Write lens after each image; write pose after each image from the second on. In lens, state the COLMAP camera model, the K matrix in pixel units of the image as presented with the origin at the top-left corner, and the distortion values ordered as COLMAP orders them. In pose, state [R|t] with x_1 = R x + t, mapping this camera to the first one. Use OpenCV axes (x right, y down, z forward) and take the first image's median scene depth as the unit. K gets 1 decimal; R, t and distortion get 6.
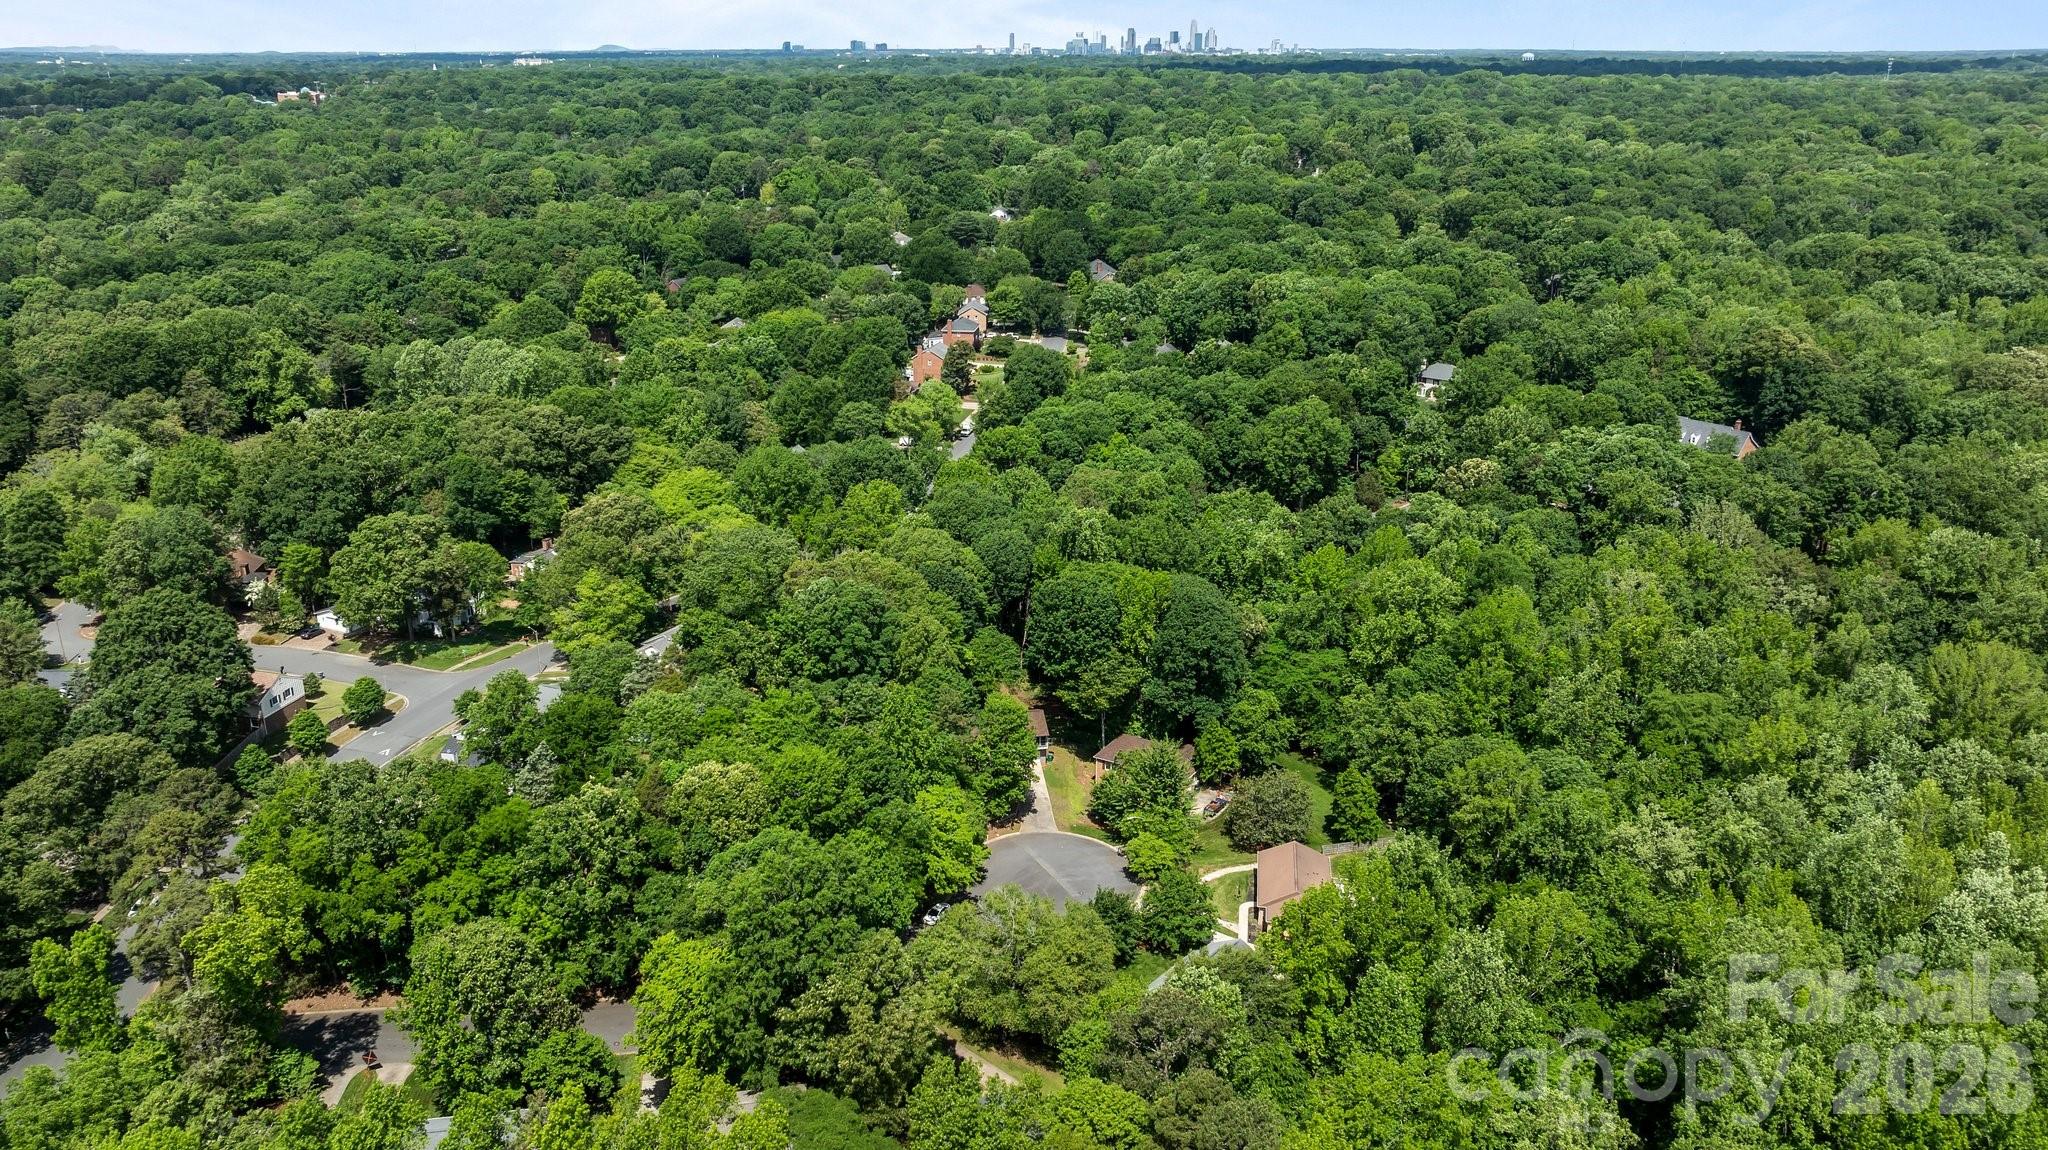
lens RADIAL K [[1482.1, 0, 1024.0], [0, 1482.1, 575.0], [0, 0, 1]] dist [-0.036918, 0.038146]
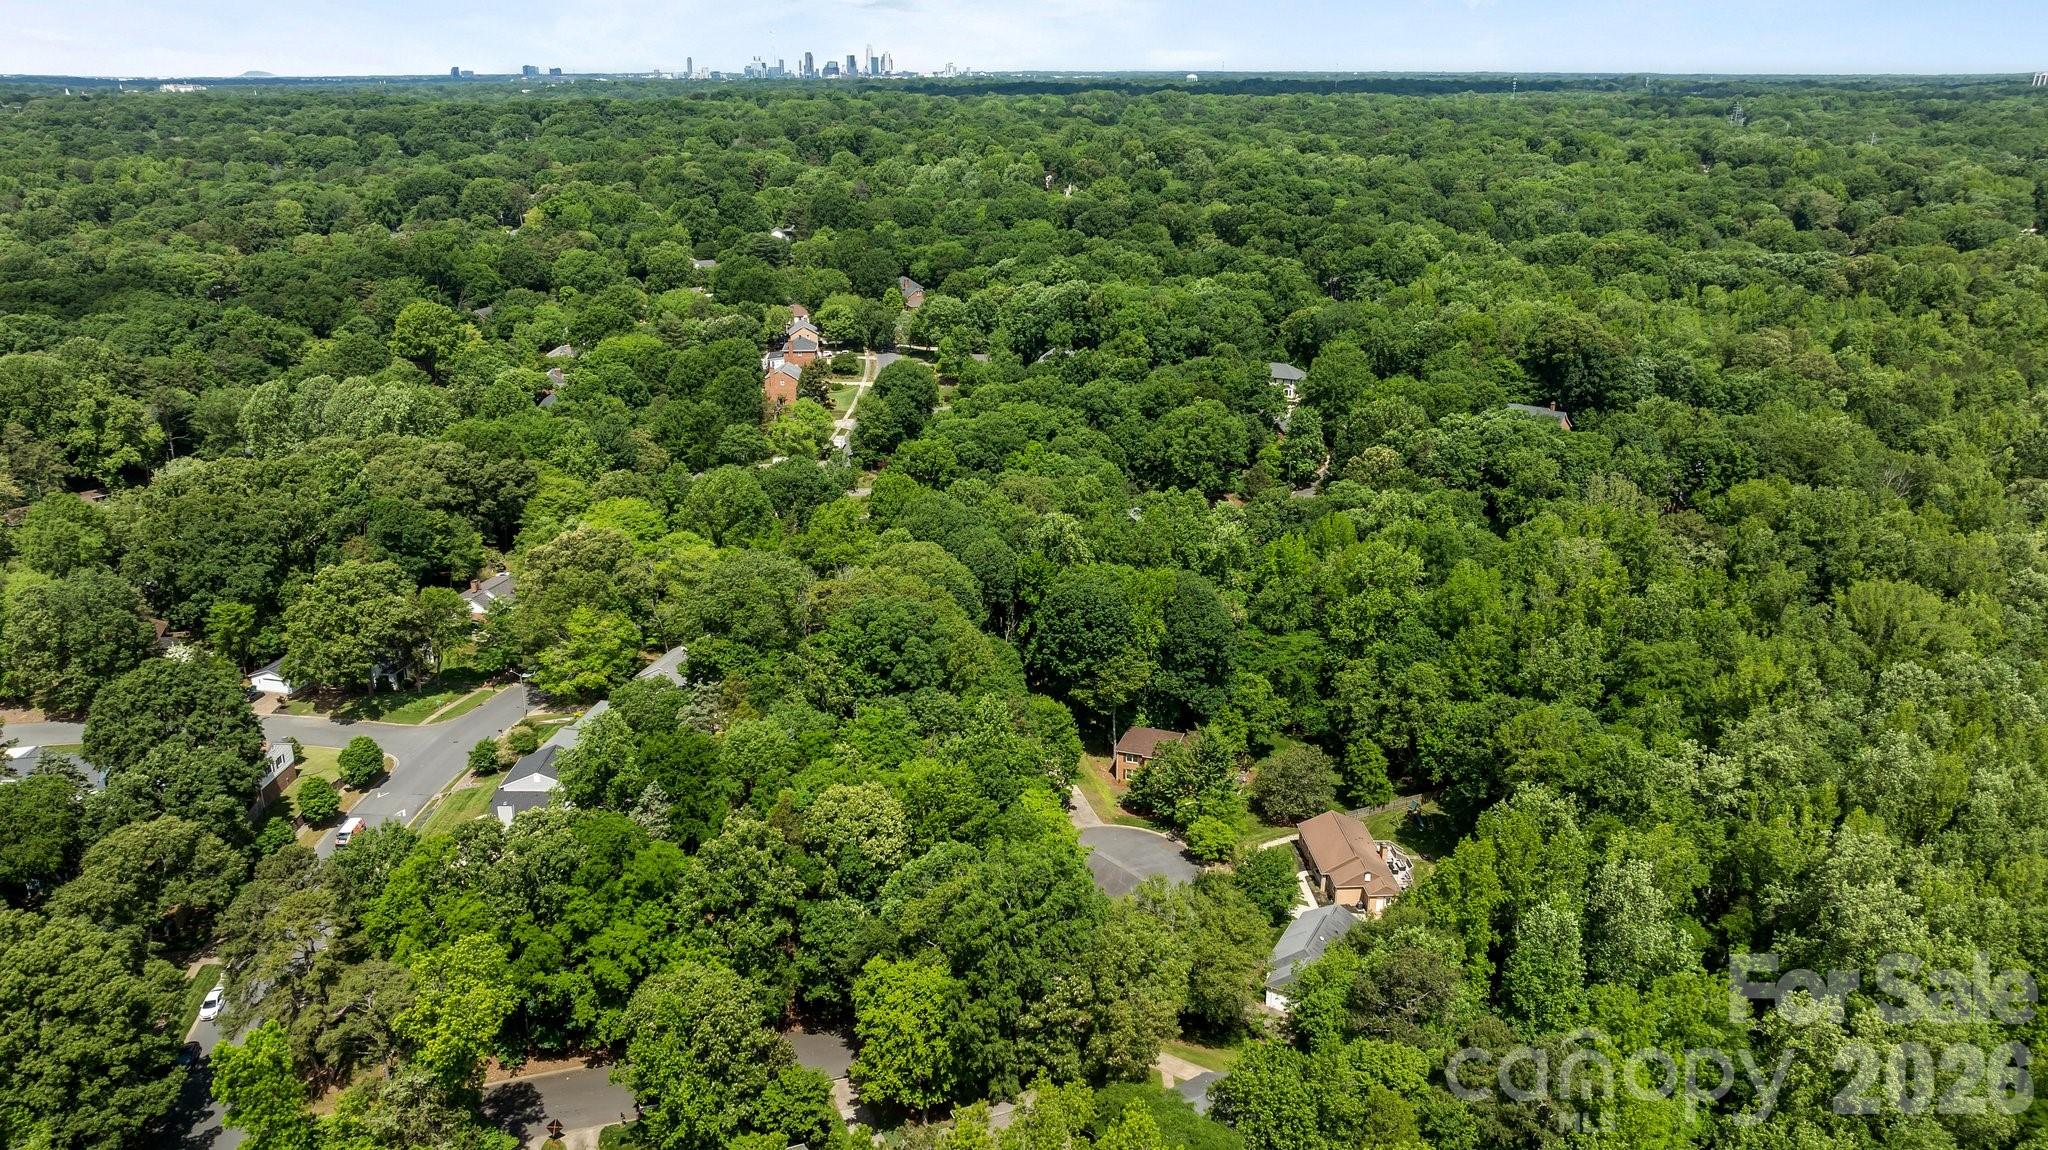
lens RADIAL K [[1445.4, 0, 1024.0], [0, 1445.4, 575.0], [0, 0, 1]] dist [-0.035751, 0.034237]
pose [[0.979231, -0.068031, 0.190993, -0.141624], [0.069272, 0.997598, 0.000180, -0.003079], [-0.190546, 0.013054, 0.981591, 0.012720]]
